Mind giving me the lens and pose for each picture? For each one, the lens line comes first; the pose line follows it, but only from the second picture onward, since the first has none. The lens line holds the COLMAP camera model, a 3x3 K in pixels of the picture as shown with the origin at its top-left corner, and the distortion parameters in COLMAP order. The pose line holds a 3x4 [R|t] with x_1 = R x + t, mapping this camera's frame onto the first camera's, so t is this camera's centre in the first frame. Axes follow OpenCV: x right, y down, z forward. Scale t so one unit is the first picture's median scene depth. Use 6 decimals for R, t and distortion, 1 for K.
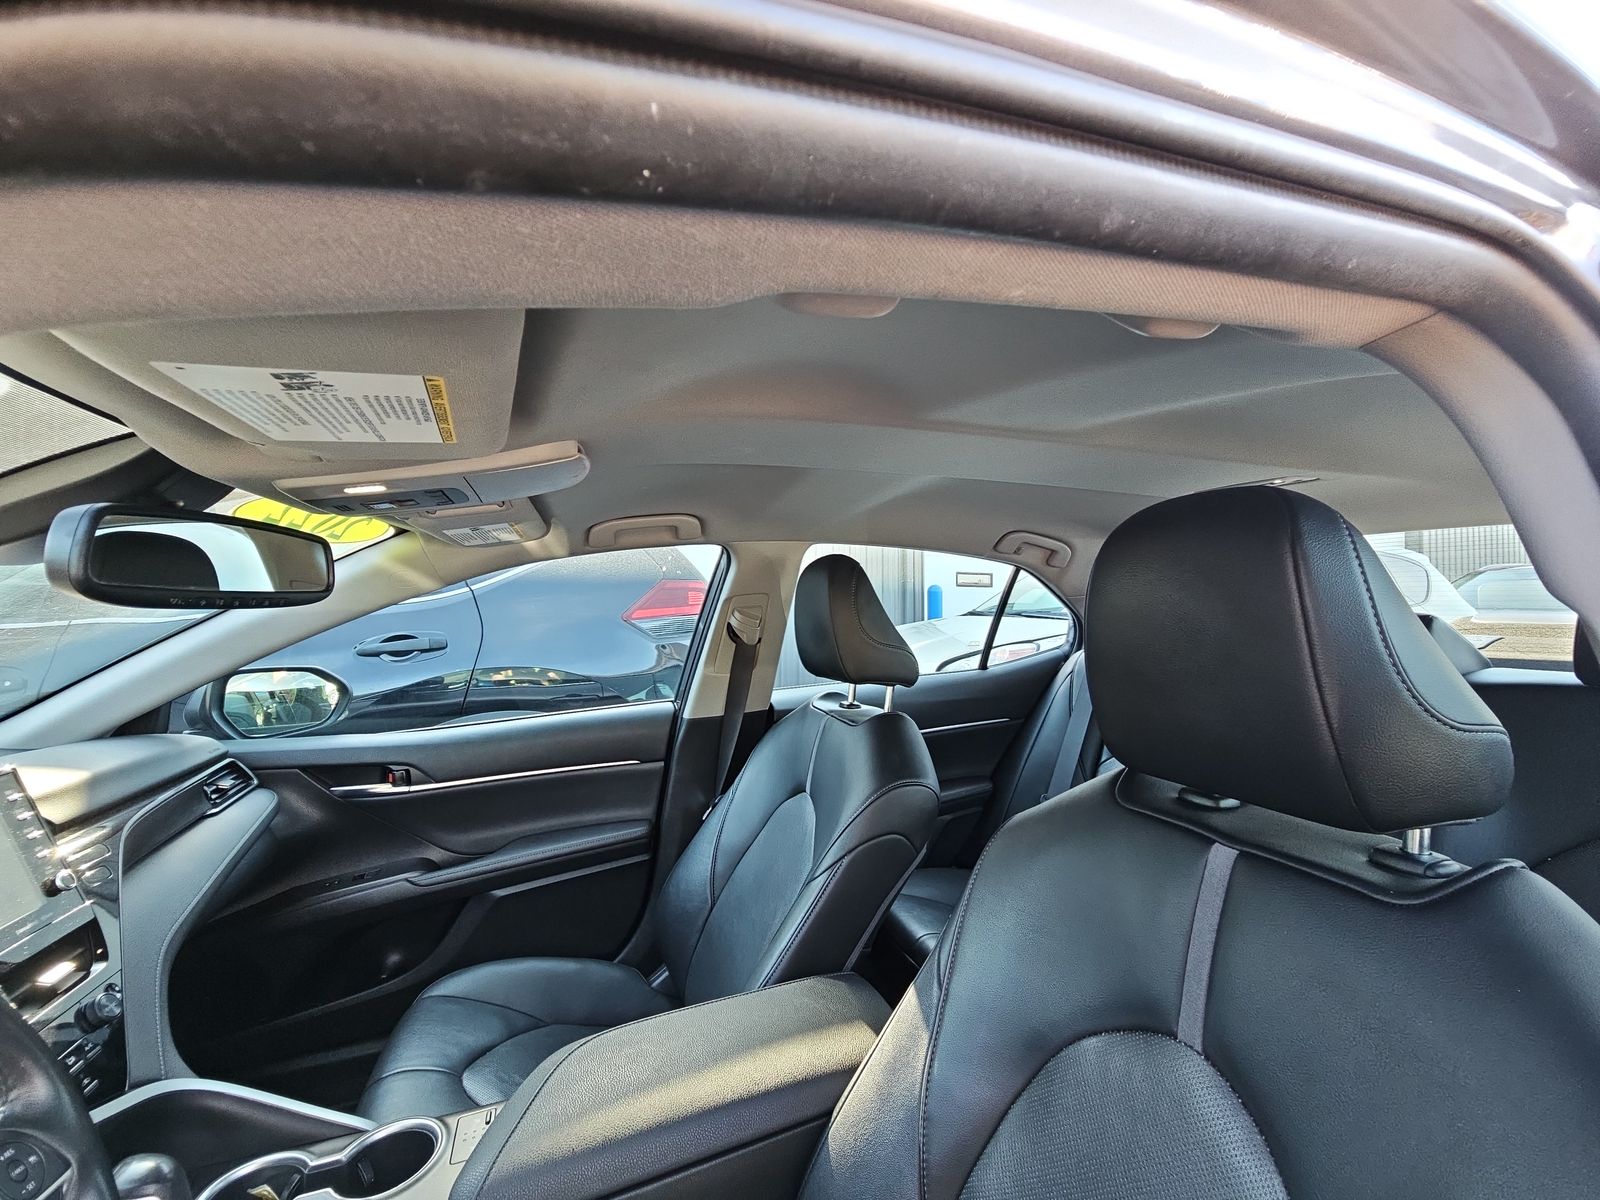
lens RADIAL K [[693.1, 0, 825.4], [0, 693.1, 600.0], [0, 0, 1]] dist [0.030539, -0.020530]
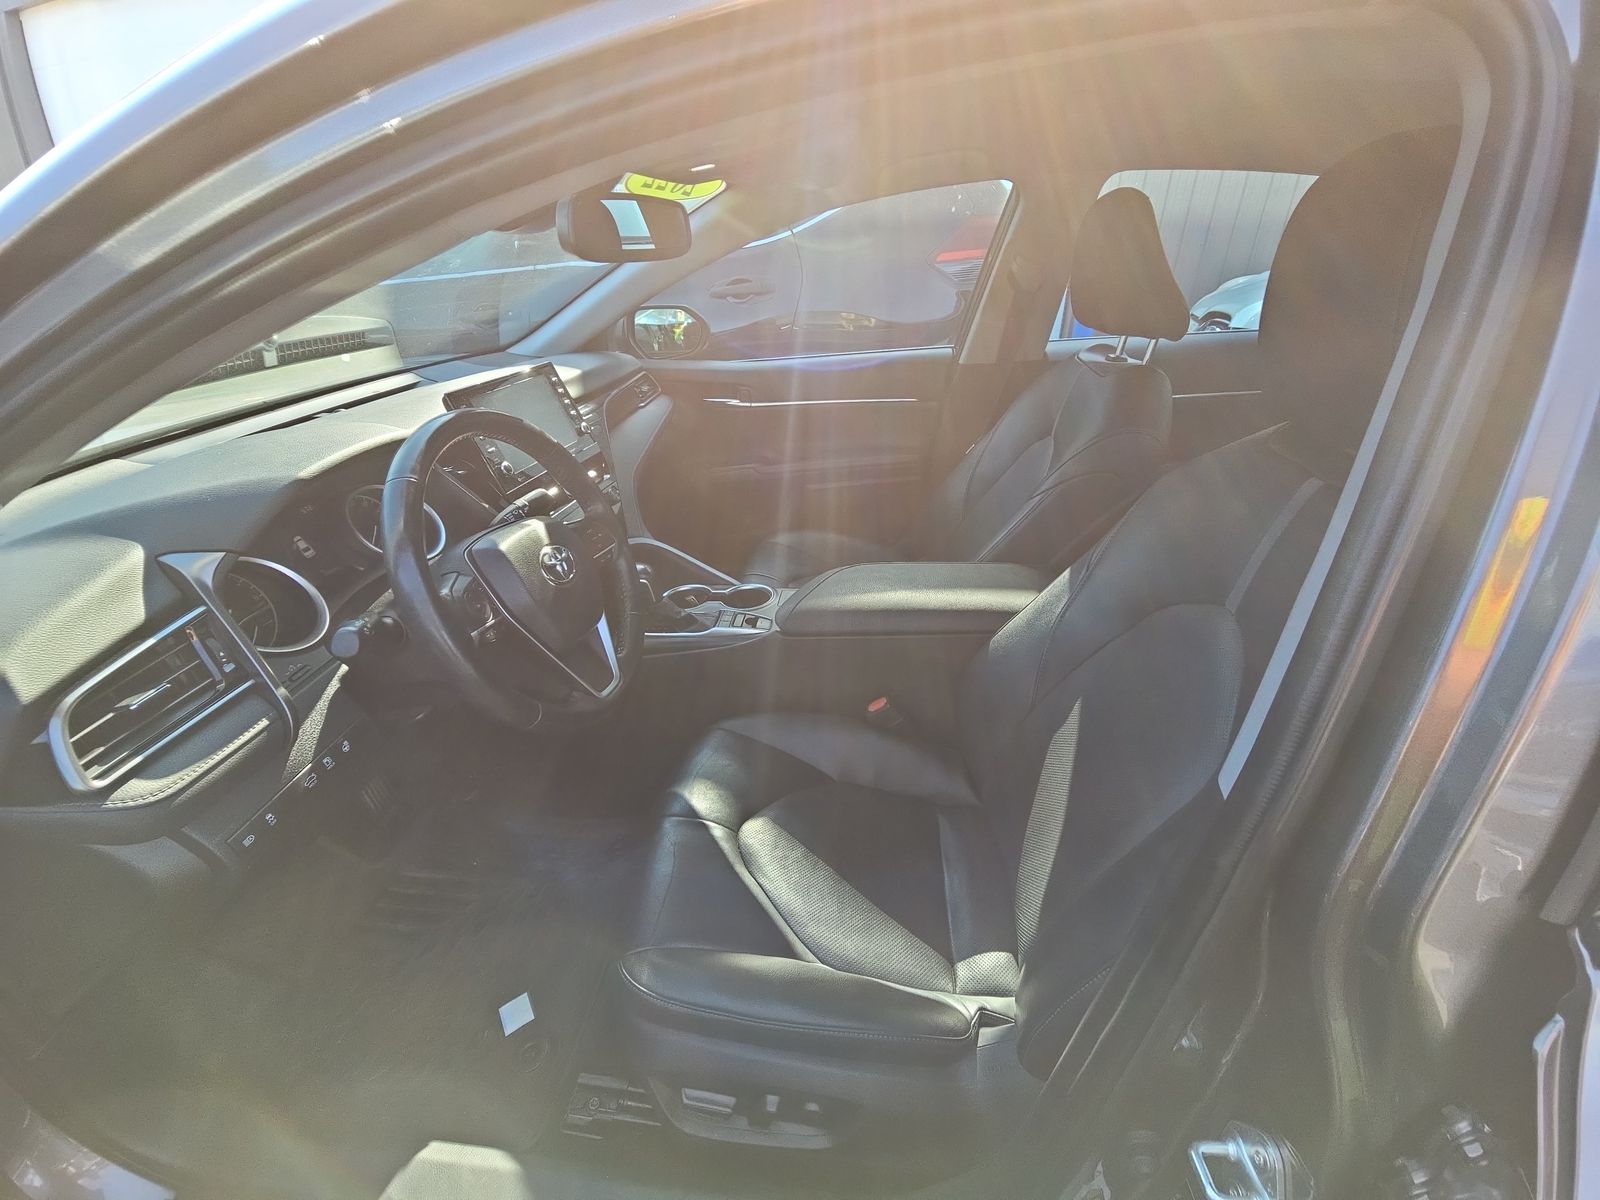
lens RADIAL K [[693.1, 0, 825.4], [0, 693.1, 600.0], [0, 0, 1]] dist [0.030539, -0.020530]
pose [[0.903045, 0.184804, -0.387760, 0.142652], [0.016833, 0.886801, 0.461845, -0.018531], [0.429216, -0.423594, 0.797710, -0.196474]]
